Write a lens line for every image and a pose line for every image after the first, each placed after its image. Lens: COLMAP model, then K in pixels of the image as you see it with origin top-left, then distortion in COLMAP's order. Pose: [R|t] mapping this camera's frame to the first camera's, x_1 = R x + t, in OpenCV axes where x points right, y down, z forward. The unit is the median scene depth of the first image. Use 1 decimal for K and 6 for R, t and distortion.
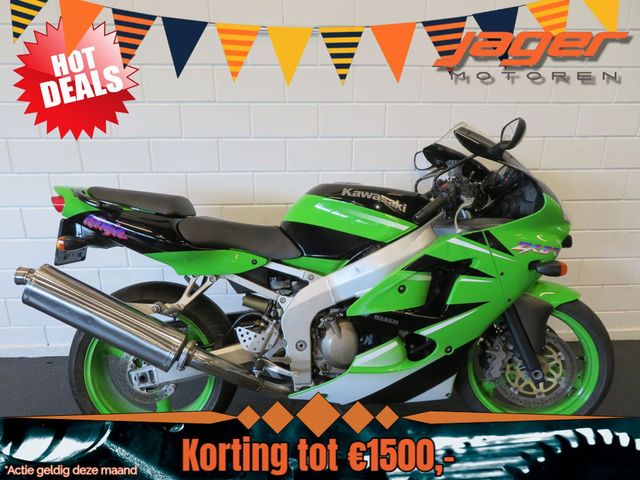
lens RADIAL K [[474.4, 0, 320.0], [0, 474.4, 240.0], [0, 0, 1]] dist [-0.008527, -0.002406]
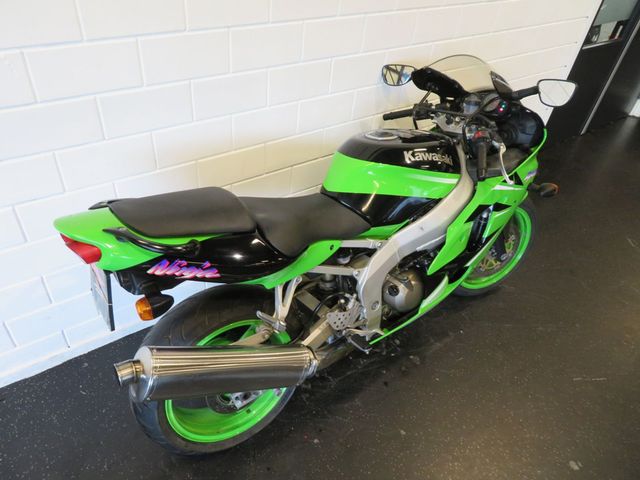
lens RADIAL K [[474.4, 0, 320.0], [0, 474.4, 240.0], [0, 0, 1]] dist [-0.008527, -0.002406]
pose [[0.822658, -0.296143, 0.485318, -0.550937], [0.066157, 0.897690, 0.435632, -0.341970], [-0.564675, -0.326269, 0.758084, 0.276221]]
